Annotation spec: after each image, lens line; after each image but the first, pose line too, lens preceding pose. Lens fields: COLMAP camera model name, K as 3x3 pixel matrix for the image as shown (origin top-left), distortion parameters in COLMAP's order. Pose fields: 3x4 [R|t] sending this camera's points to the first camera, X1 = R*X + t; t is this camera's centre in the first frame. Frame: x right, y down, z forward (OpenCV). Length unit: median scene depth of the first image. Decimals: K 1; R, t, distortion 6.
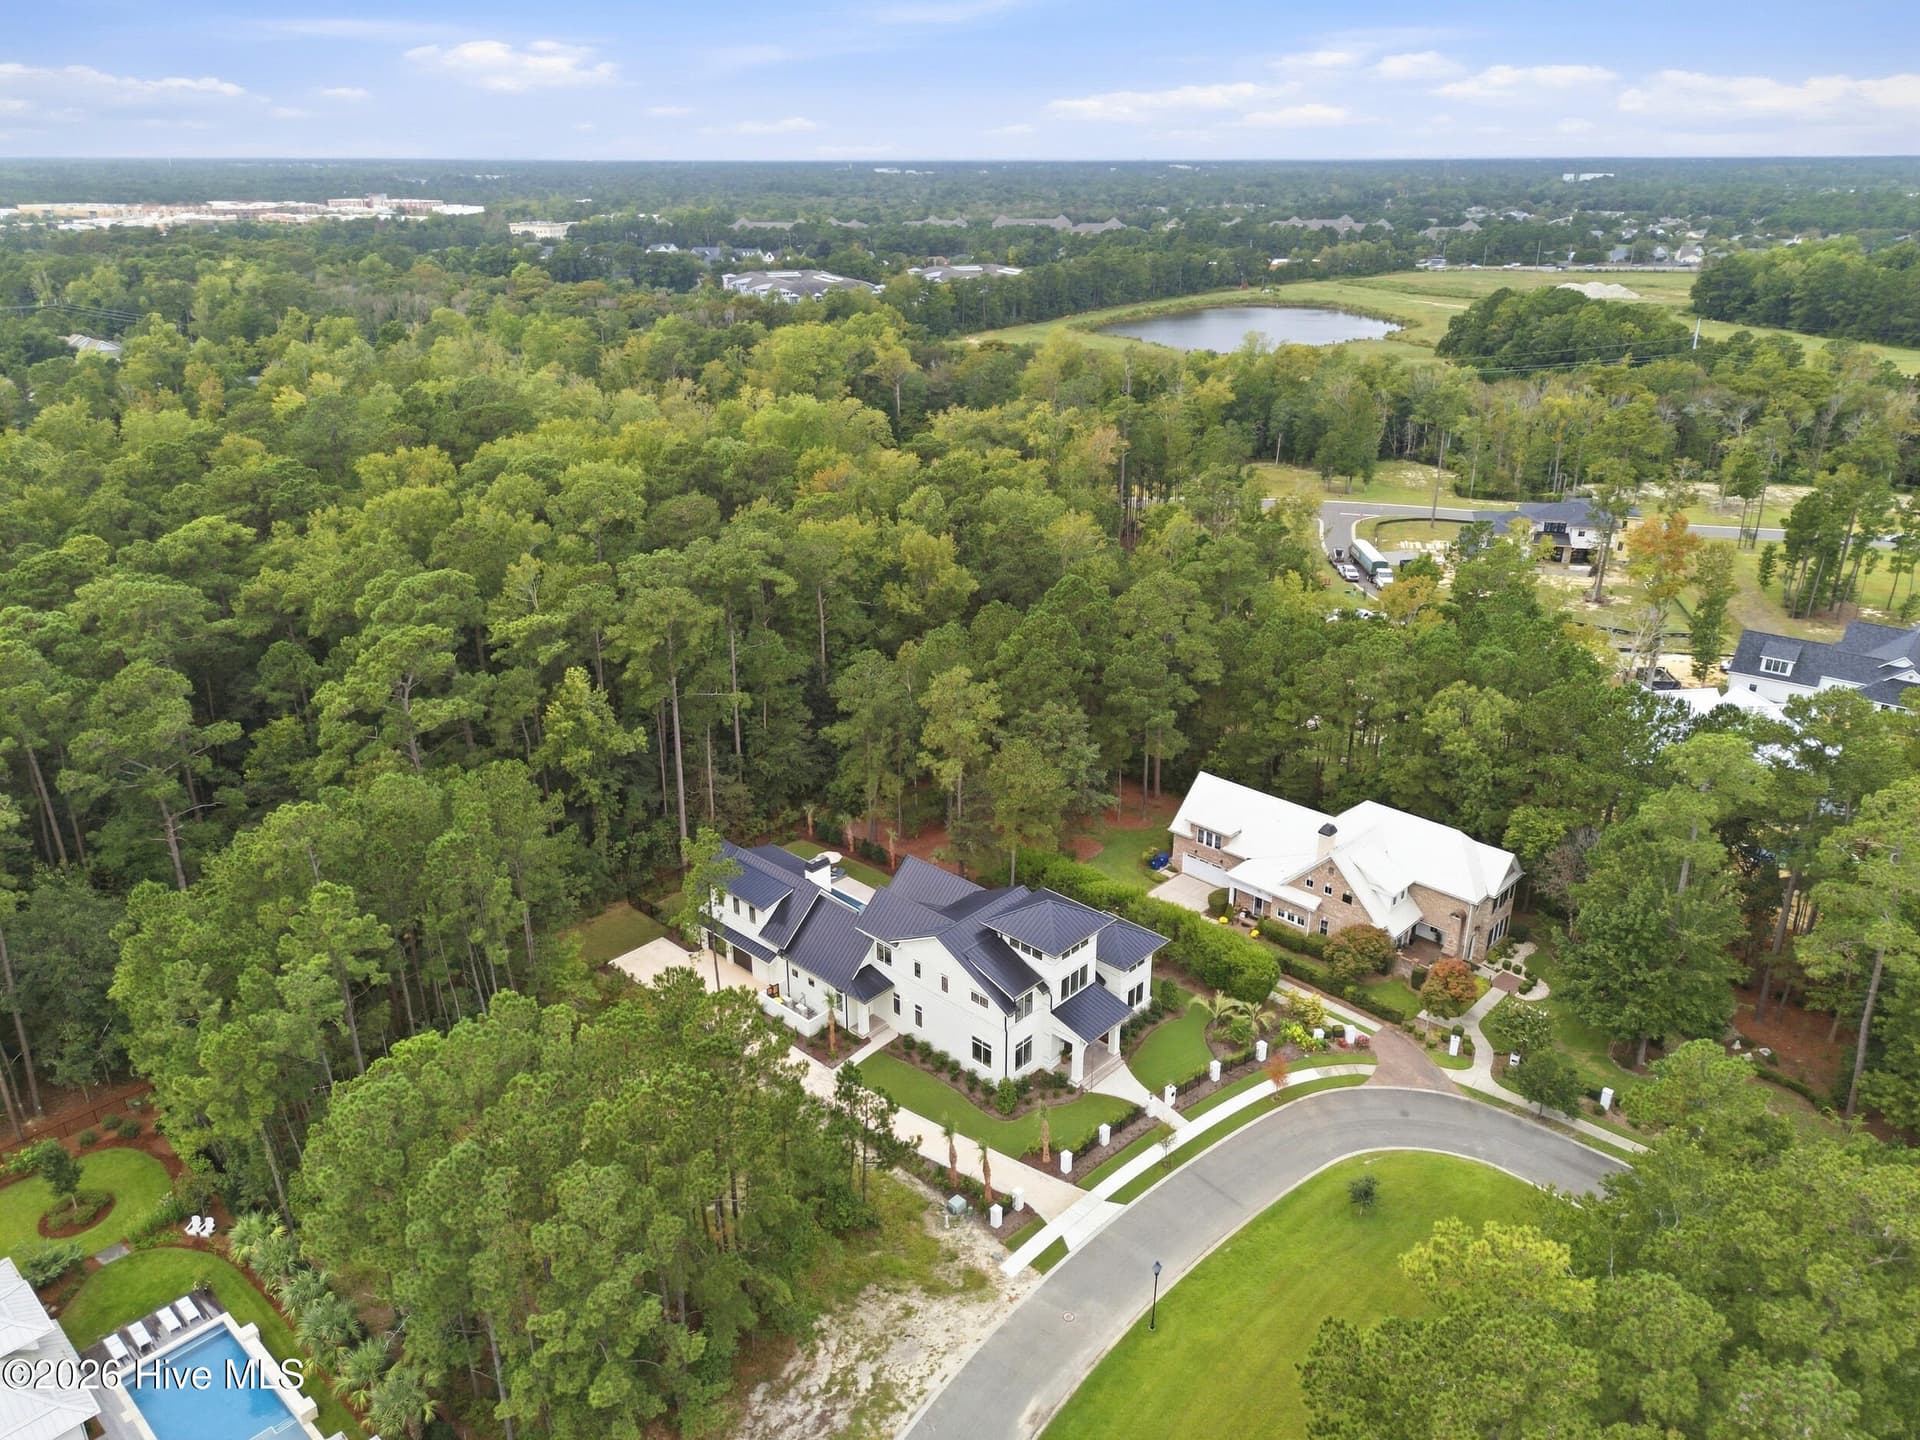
lens RADIAL K [[1403.1, 0, 954.8], [0, 1403.1, 724.0], [0, 0, 1]] dist [0.051676, -0.016351]
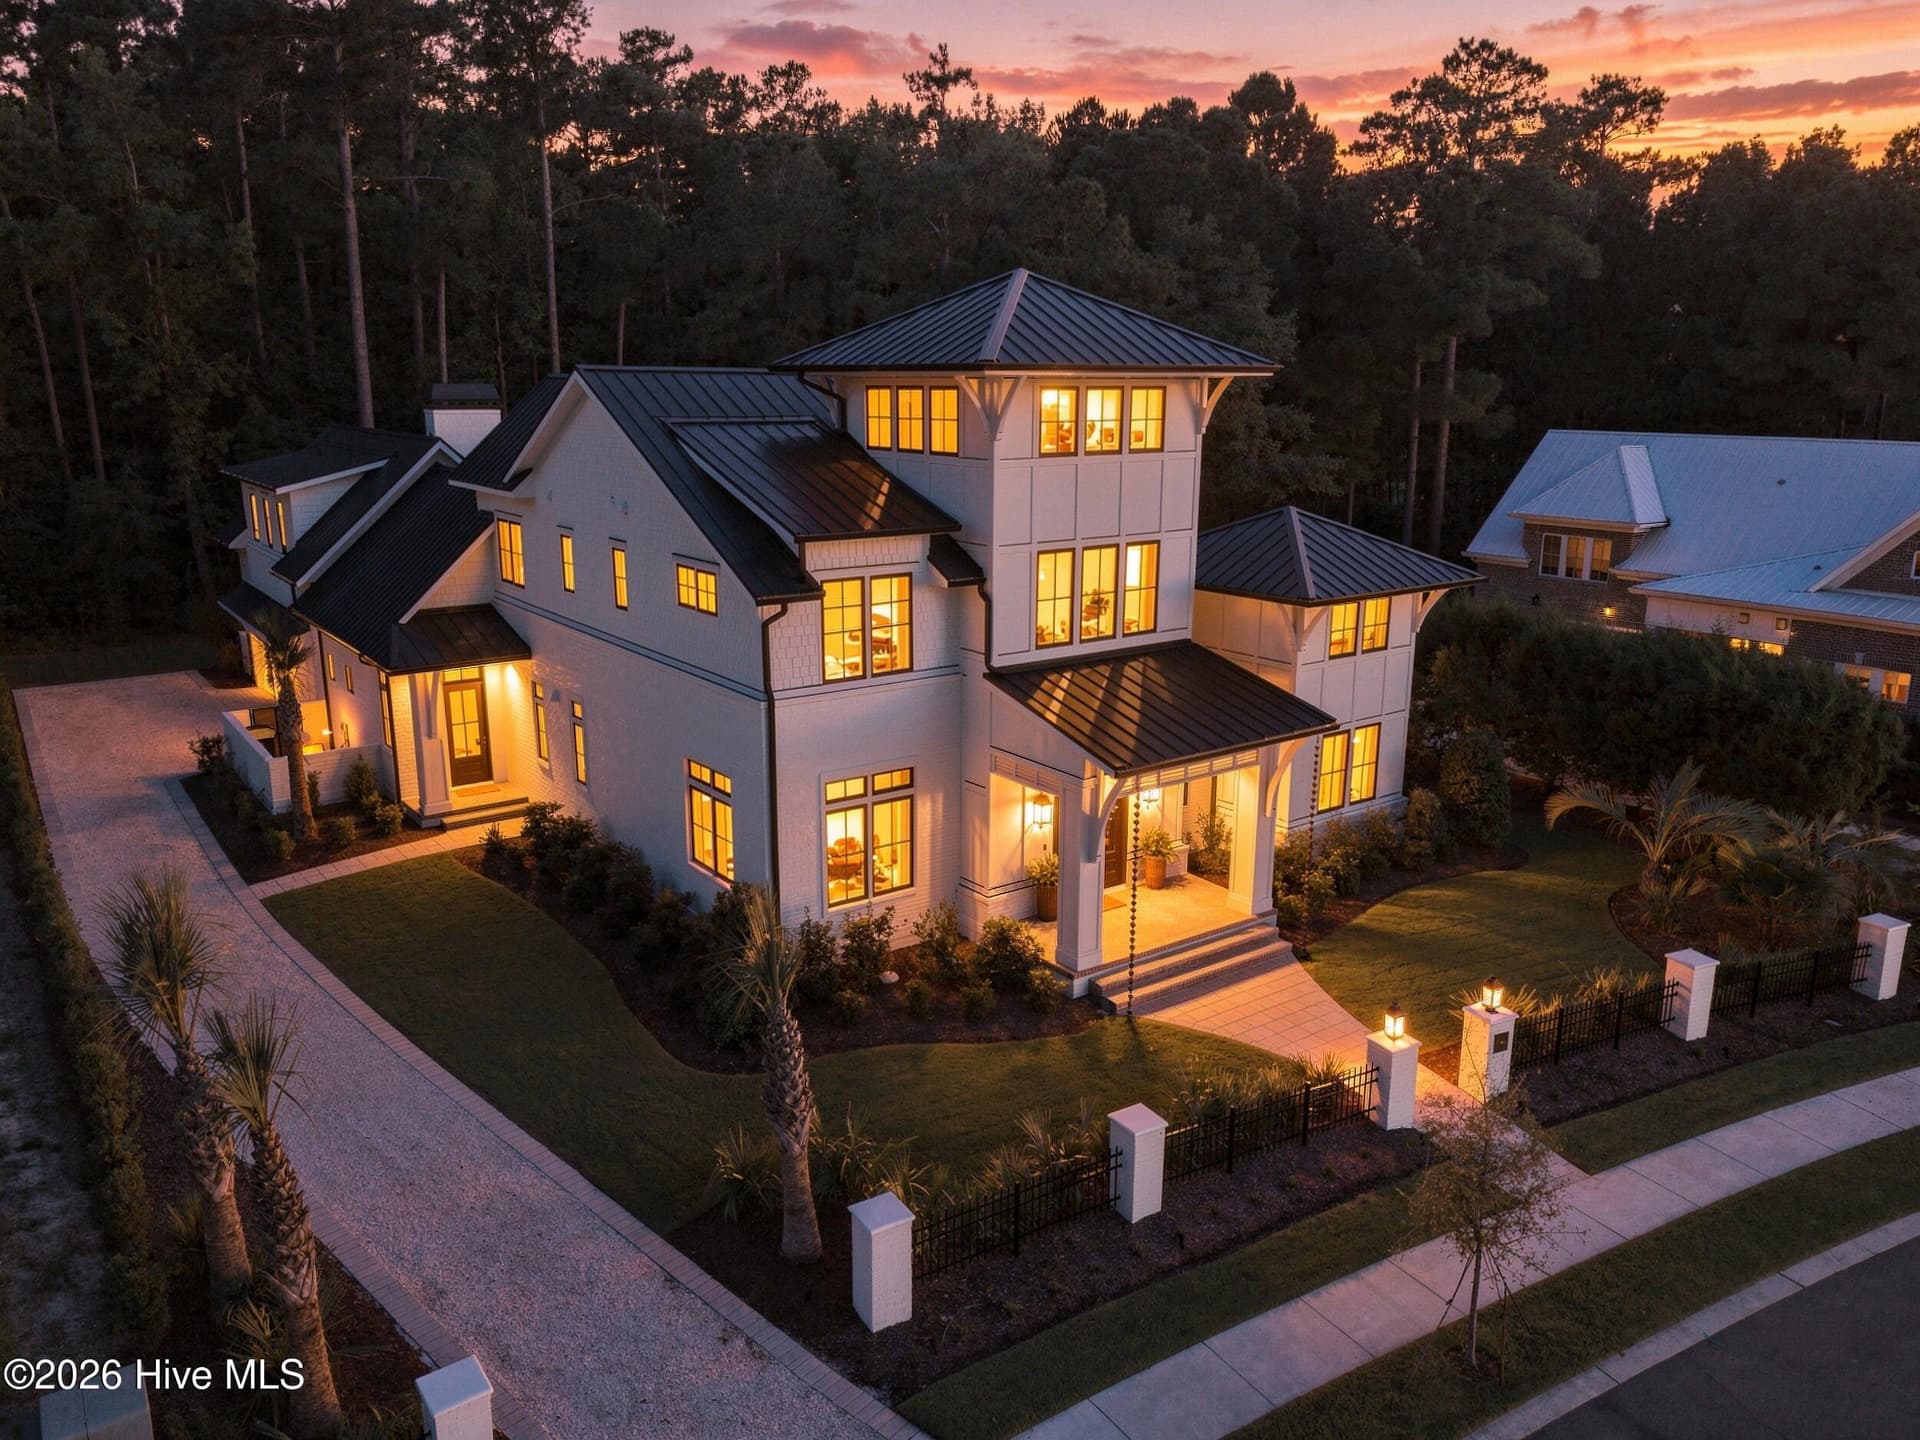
lens RADIAL K [[1403.1, 0, 961.5], [0, 1403.1, 719.3], [0, 0, 1]] dist [0.051676, -0.016351]
pose [[0.983463, 0.054845, -0.172607, 0.109552], [-0.077776, 0.988586, -0.129026, 0.250611], [0.163560, 0.140317, 0.976504, 0.776924]]
